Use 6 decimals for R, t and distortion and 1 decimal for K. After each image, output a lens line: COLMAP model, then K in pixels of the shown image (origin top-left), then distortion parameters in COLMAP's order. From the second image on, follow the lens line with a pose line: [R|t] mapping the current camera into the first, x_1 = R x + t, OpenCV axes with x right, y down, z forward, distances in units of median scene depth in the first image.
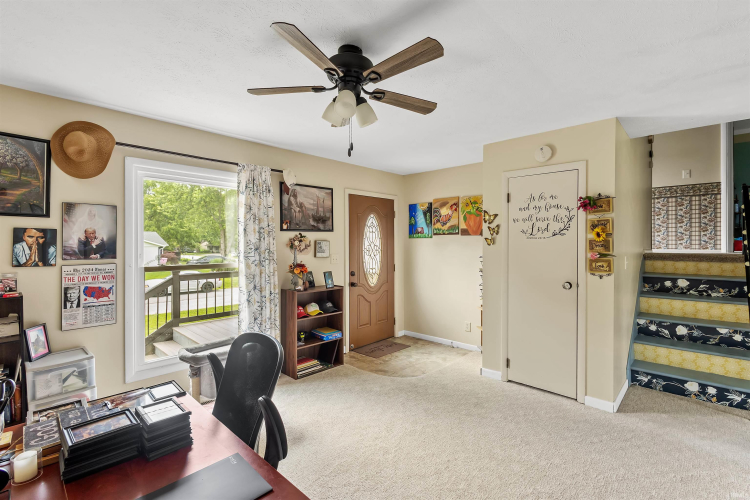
lens RADIAL K [[344.7, 0, 373.0], [0, 344.7, 239.0], [0, 0, 1]] dist [0.020196, -0.005848]
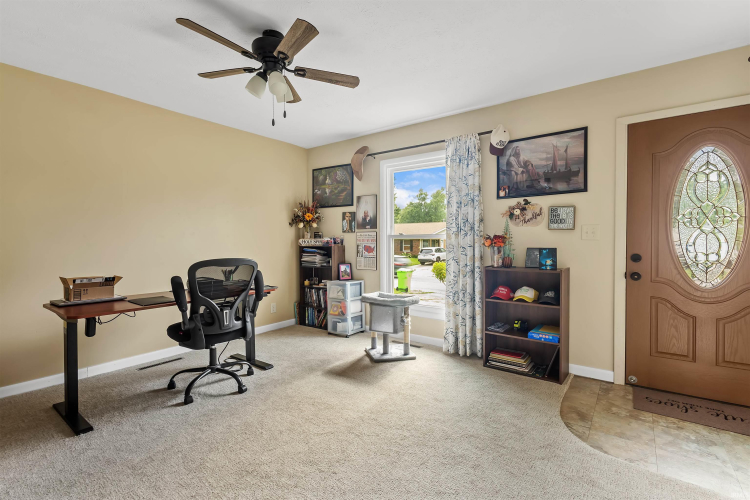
lens RADIAL K [[344.7, 0, 373.0], [0, 344.7, 239.0], [0, 0, 1]] dist [0.020196, -0.005848]
pose [[0.124560, -0.000112, -0.992212, 0.557690], [0.015125, 0.999884, 0.001786, 0.070667], [0.992097, -0.015229, 0.124547, 0.561820]]
